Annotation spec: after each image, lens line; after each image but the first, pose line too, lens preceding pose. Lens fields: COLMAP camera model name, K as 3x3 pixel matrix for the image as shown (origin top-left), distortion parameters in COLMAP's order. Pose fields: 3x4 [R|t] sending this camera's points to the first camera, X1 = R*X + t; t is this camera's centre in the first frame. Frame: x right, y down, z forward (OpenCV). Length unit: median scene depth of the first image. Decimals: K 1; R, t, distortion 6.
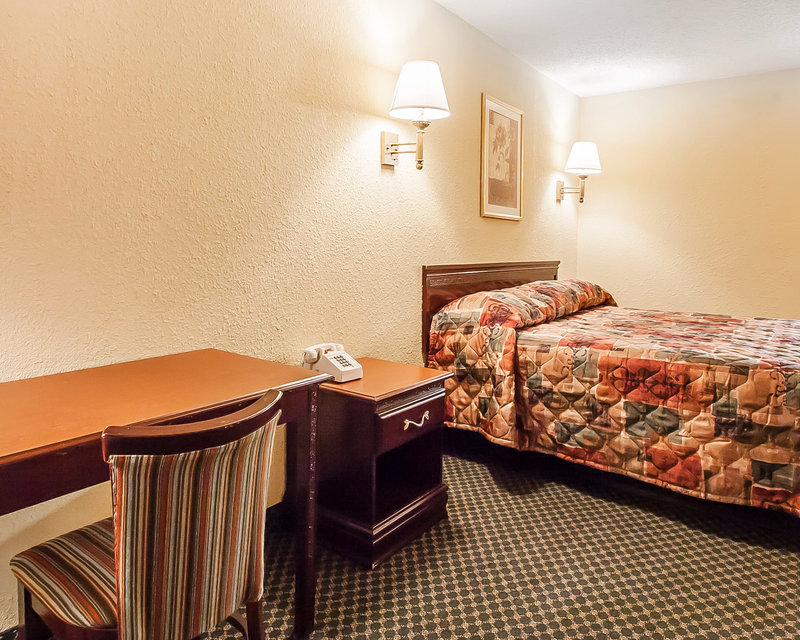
lens RADIAL K [[548.2, 0, 379.8], [0, 548.2, 258.6], [0, 0, 1]] dist [-0.004857, -0.000277]
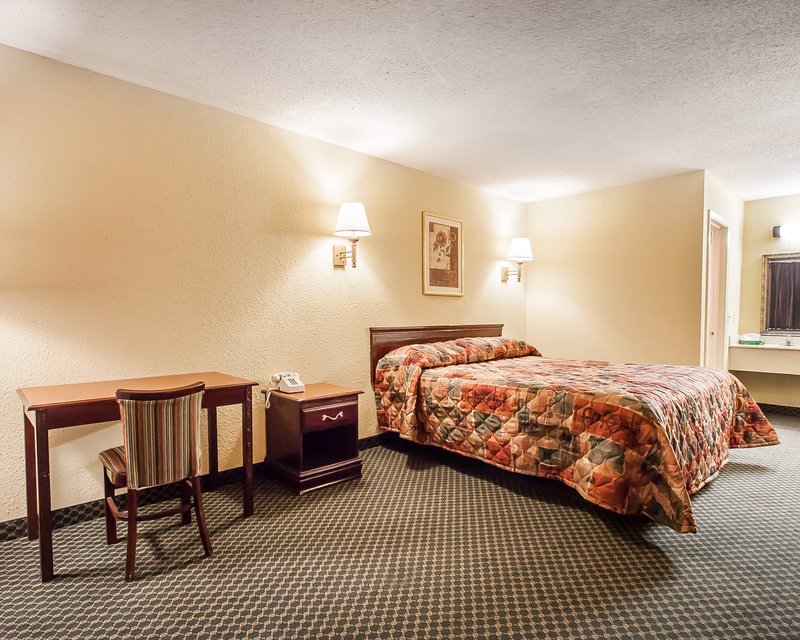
lens RADIAL K [[451.4, 0, 385.5], [0, 451.4, 335.0], [0, 0, 1]] dist [-0.006330, 0.000368]
pose [[0.982277, -0.008536, -0.187242, 0.418371], [0.011736, 0.999803, 0.015989, 0.016214], [0.187069, -0.017903, 0.982184, -0.301171]]
